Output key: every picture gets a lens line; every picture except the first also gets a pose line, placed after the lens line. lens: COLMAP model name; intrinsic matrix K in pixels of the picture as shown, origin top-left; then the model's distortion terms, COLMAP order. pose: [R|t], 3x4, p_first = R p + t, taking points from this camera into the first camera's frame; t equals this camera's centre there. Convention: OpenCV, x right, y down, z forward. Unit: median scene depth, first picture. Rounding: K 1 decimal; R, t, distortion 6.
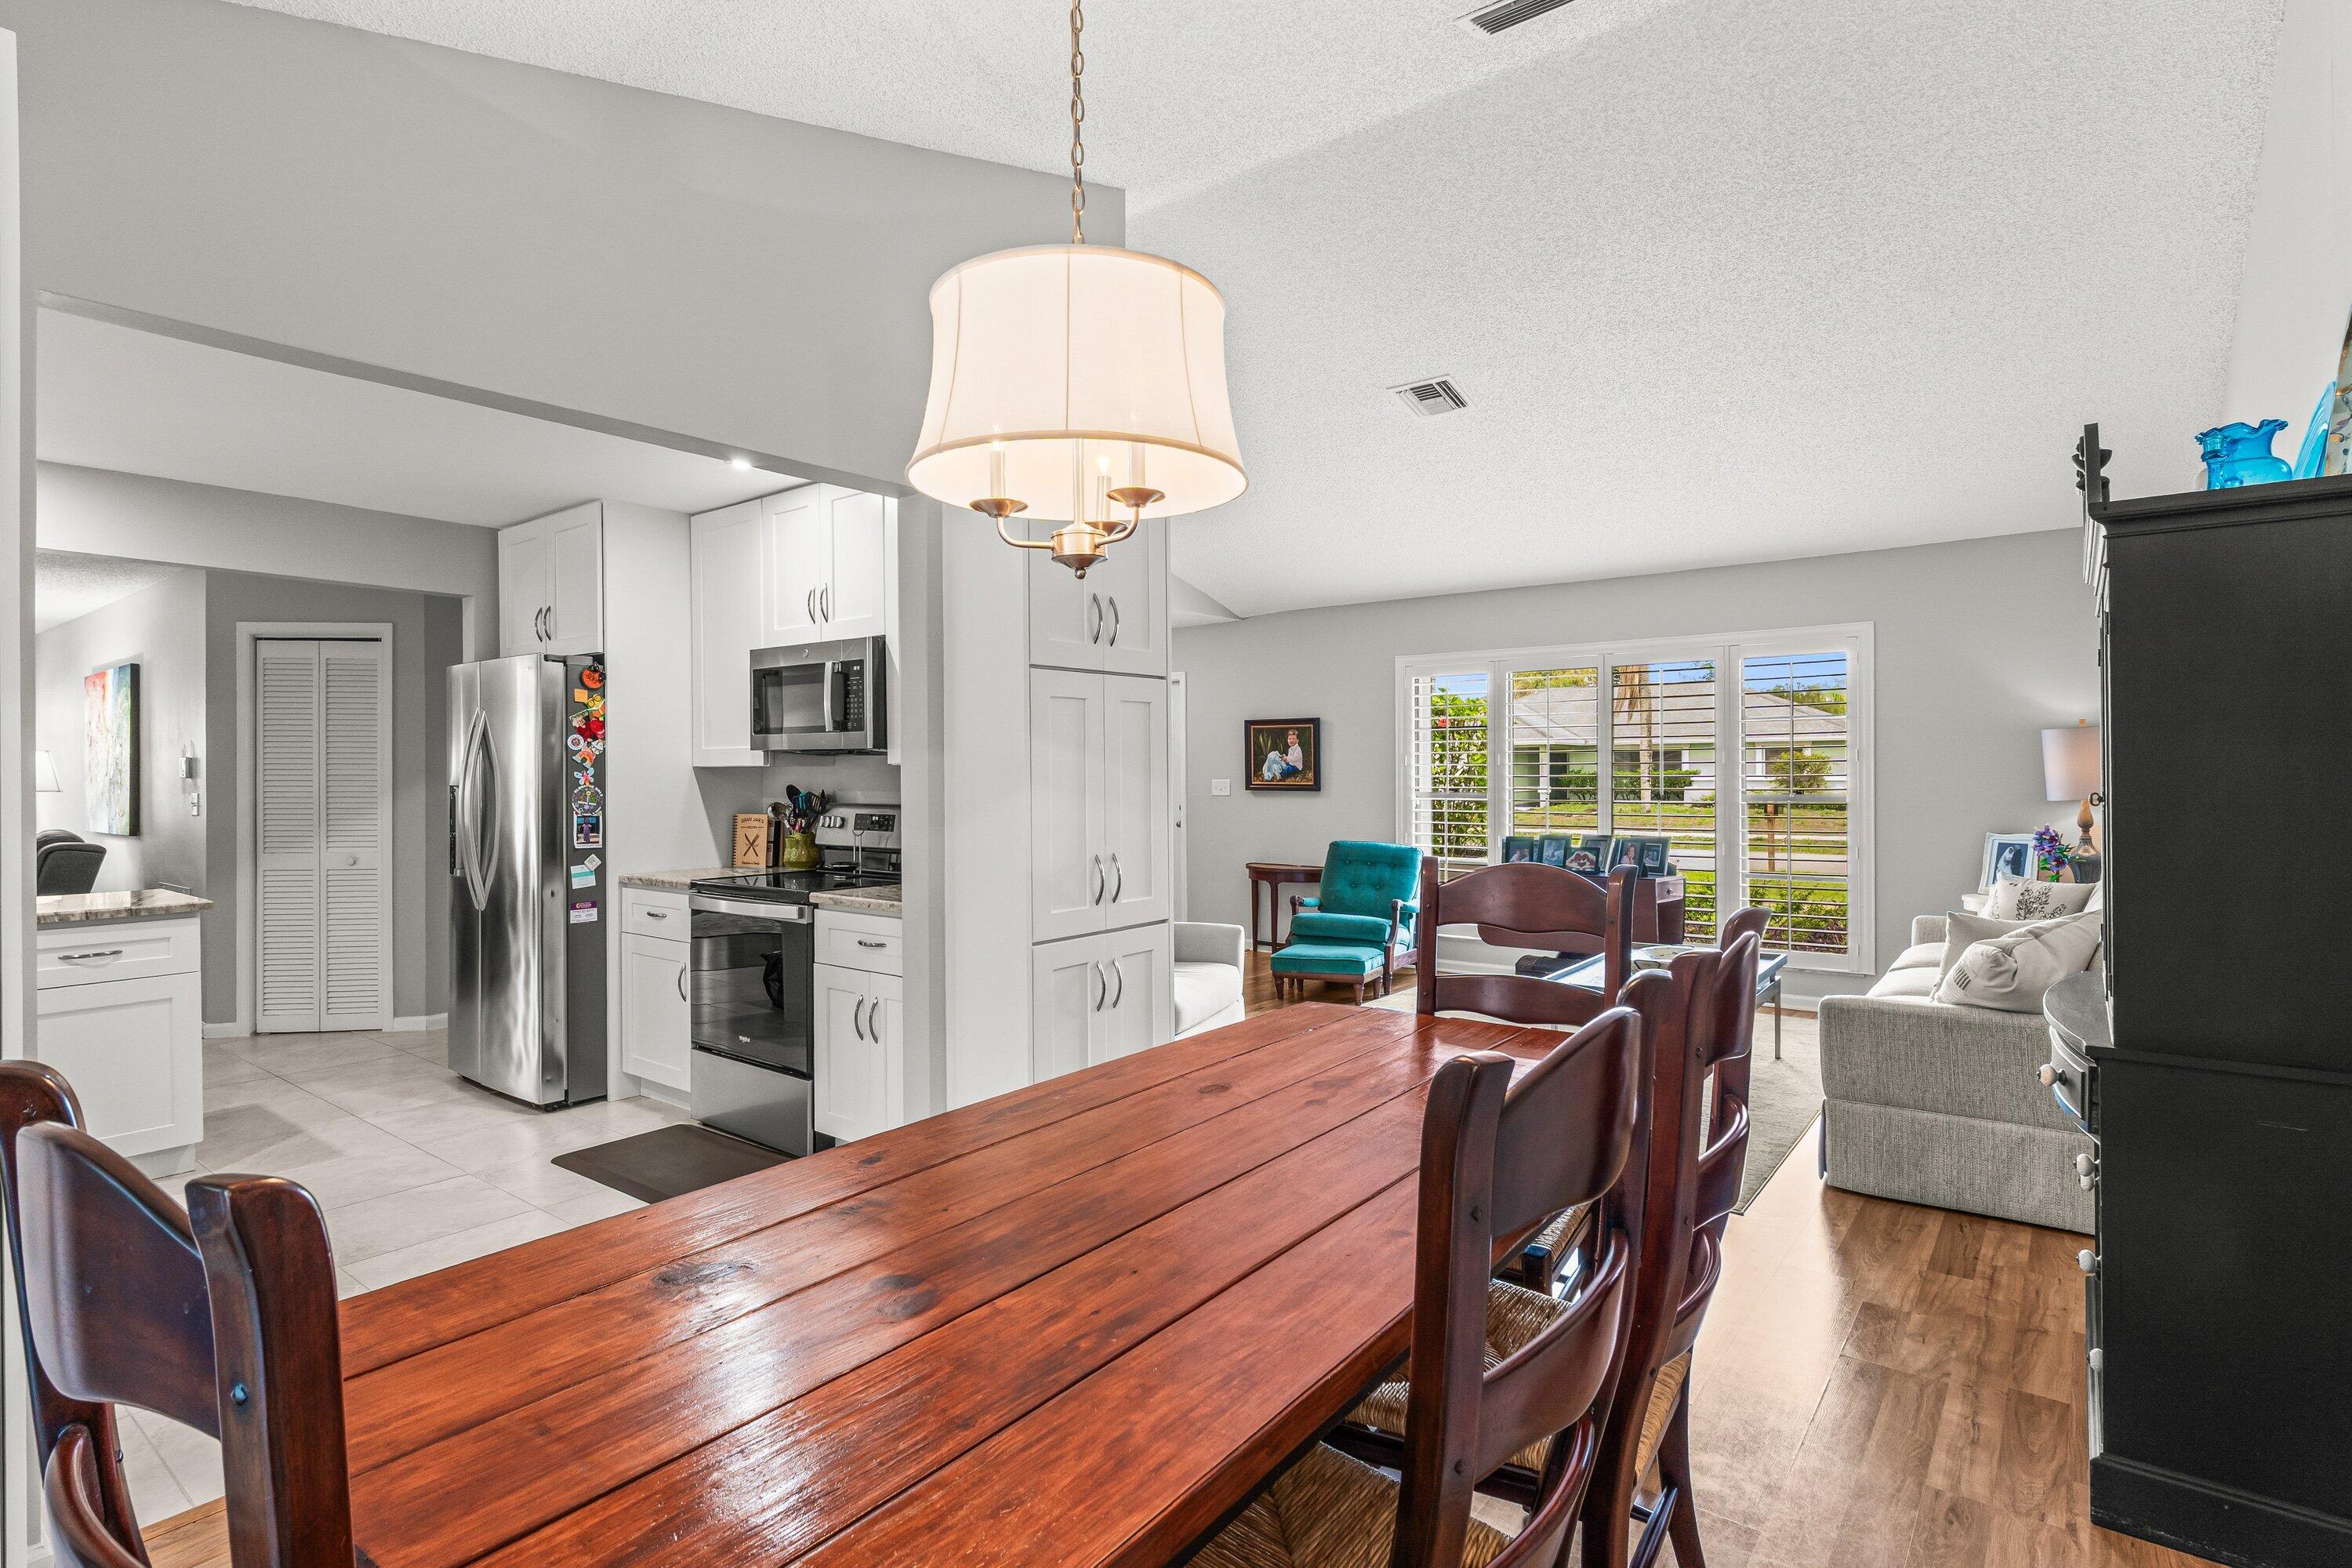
lens RADIAL K [[1152.3, 0, 1185.5], [0, 1152.3, 781.1], [0, 0, 1]] dist [0.003695, 0.000264]
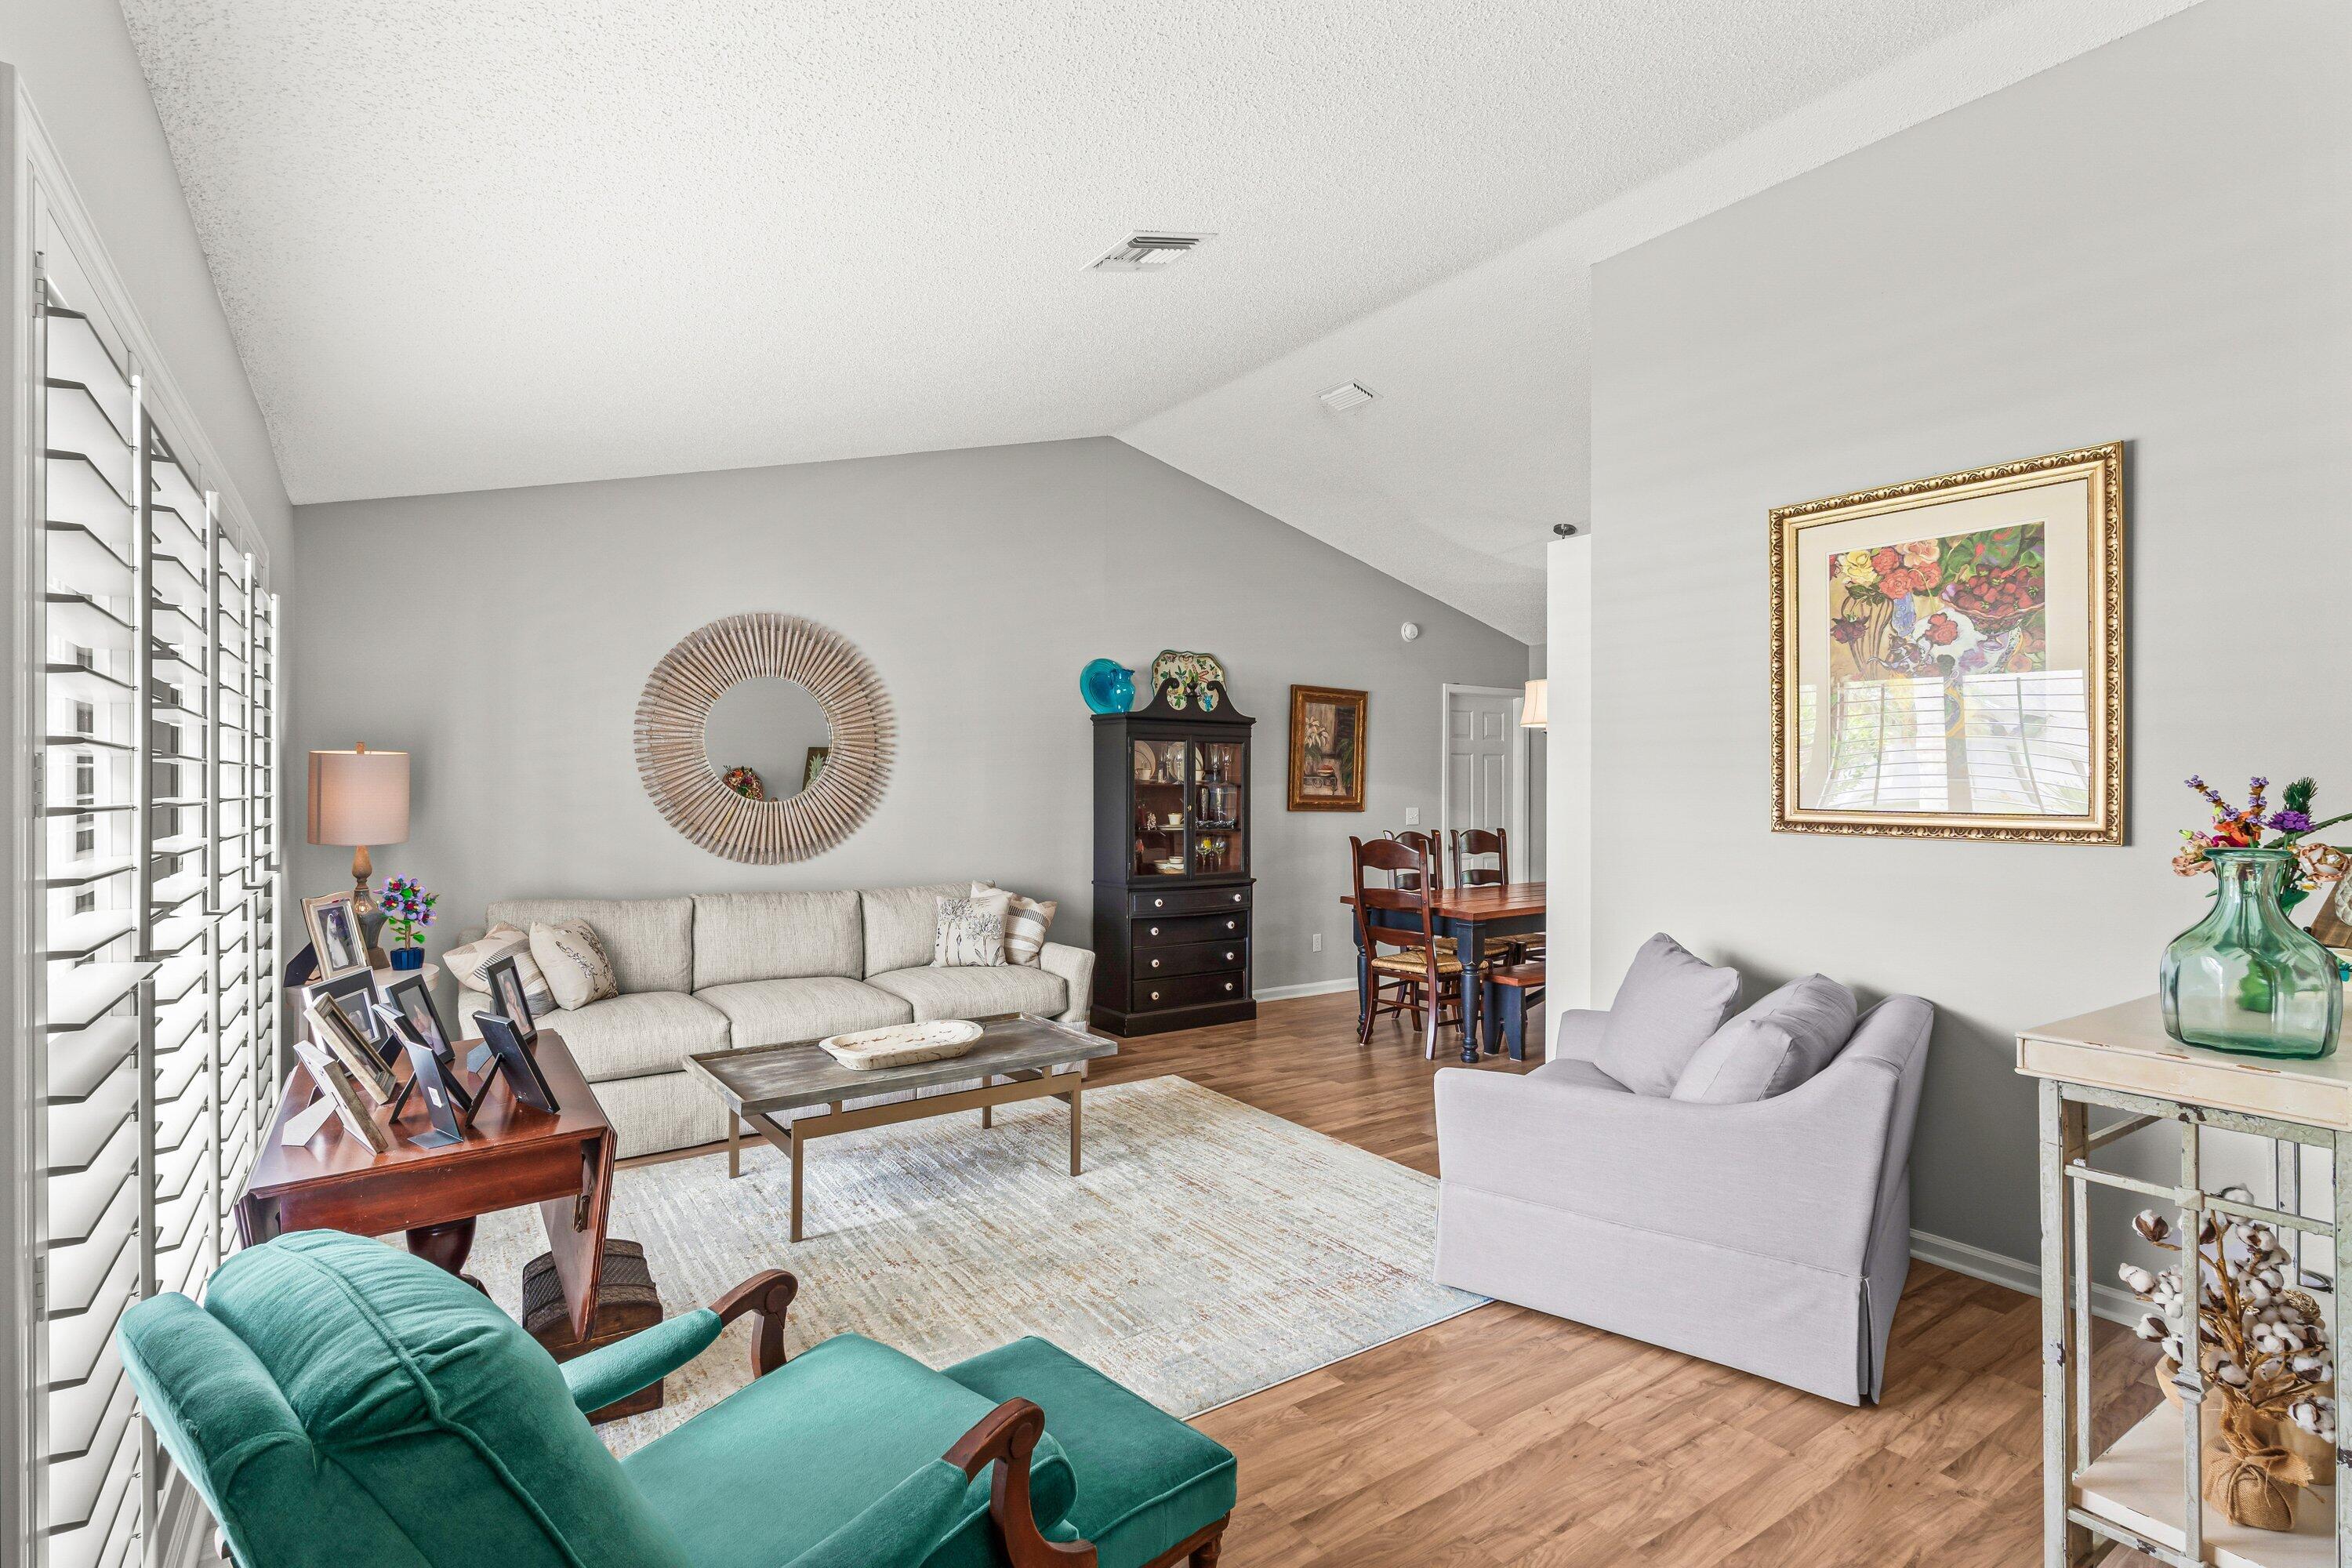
lens RADIAL K [[1131.0, 0, 1169.4], [0, 1131.0, 786.8], [0, 0, 1]] dist [0.014464, -0.000228]
pose [[-0.955152, 0.003446, 0.296097, 0.003736], [0.005975, 0.999953, 0.007637, -0.028891], [-0.296057, 0.009064, -0.955127, 1.772746]]
